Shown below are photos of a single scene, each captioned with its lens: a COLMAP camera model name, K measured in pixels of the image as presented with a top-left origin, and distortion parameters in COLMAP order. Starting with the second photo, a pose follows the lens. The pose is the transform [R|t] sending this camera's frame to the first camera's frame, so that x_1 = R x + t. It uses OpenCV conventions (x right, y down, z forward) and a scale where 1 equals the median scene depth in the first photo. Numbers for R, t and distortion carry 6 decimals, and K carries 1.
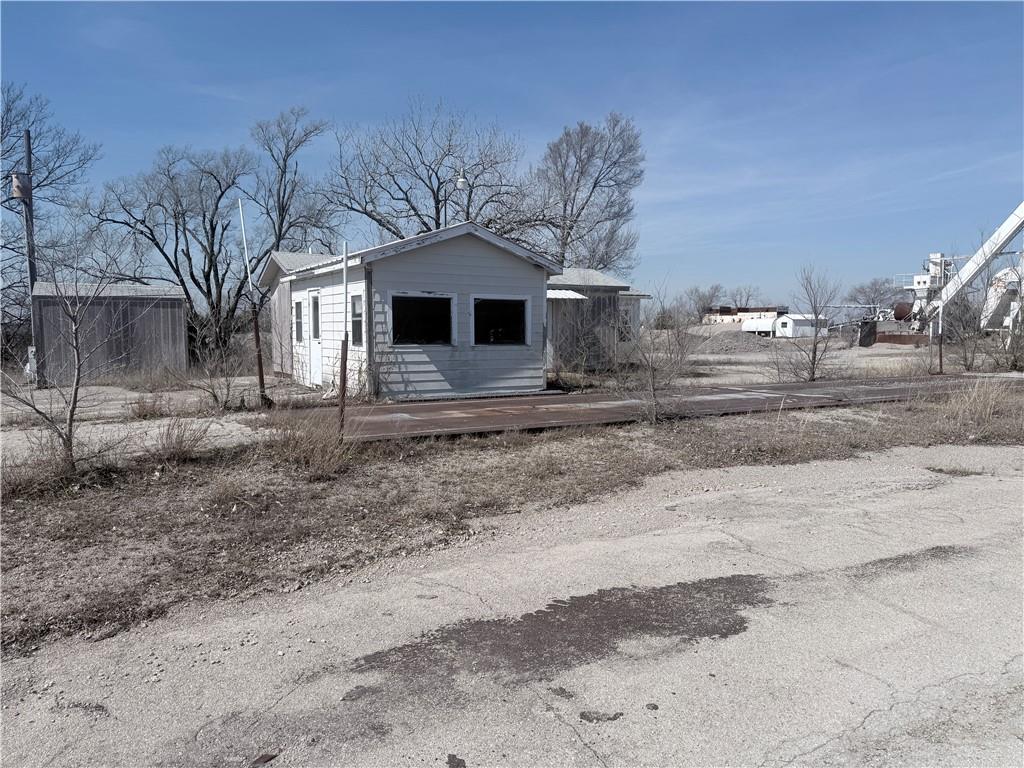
lens RADIAL K [[718.0, 0, 524.9], [0, 718.0, 386.1], [0, 0, 1]] dist [0.034337, -0.008883]
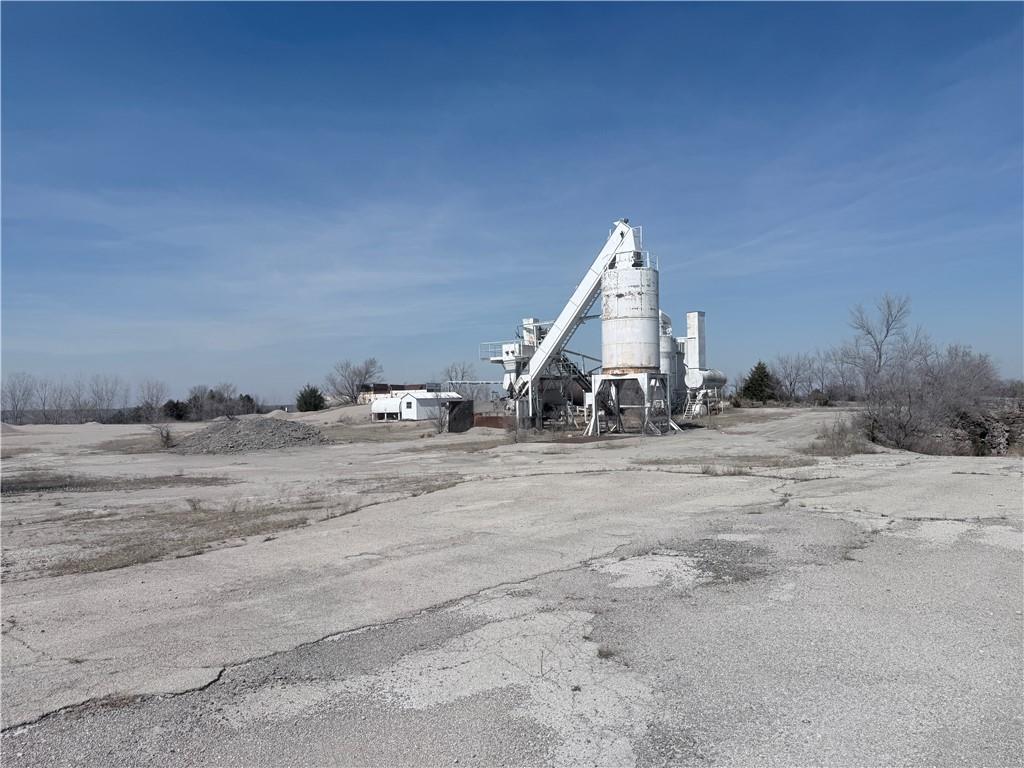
lens RADIAL K [[718.0, 0, 513.1], [0, 718.0, 386.6], [0, 0, 1]] dist [0.034337, -0.008883]
pose [[0.950621, -0.011691, 0.310134, 0.294239], [0.044846, 0.993977, -0.099990, -0.023647], [-0.307098, 0.108961, 0.945420, 0.237322]]
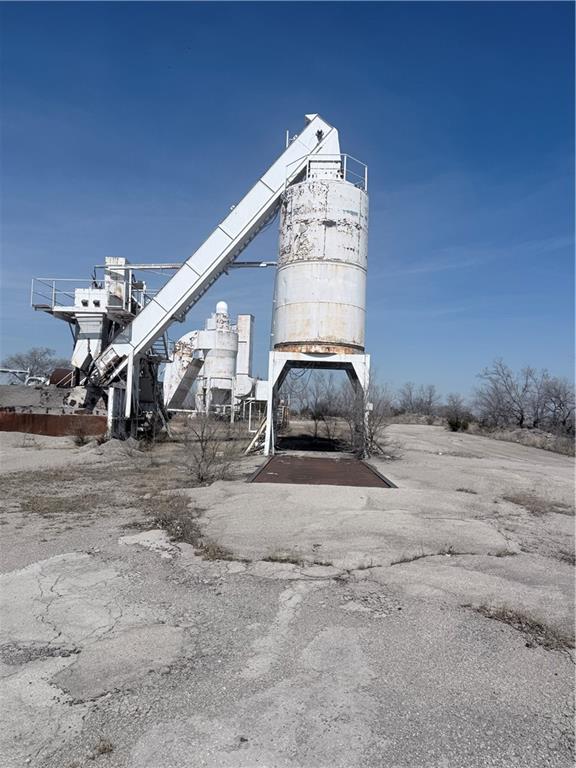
lens RADIAL K [[538.5, 0, 311.0], [0, 538.5, 389.2], [0, 0, 1]] dist [0.034337, -0.008883]
pose [[0.624262, 0.058906, 0.778991, 0.361917], [0.031385, 0.994457, -0.100350, -0.048316], [-0.780584, 0.087093, 0.618953, 0.668369]]
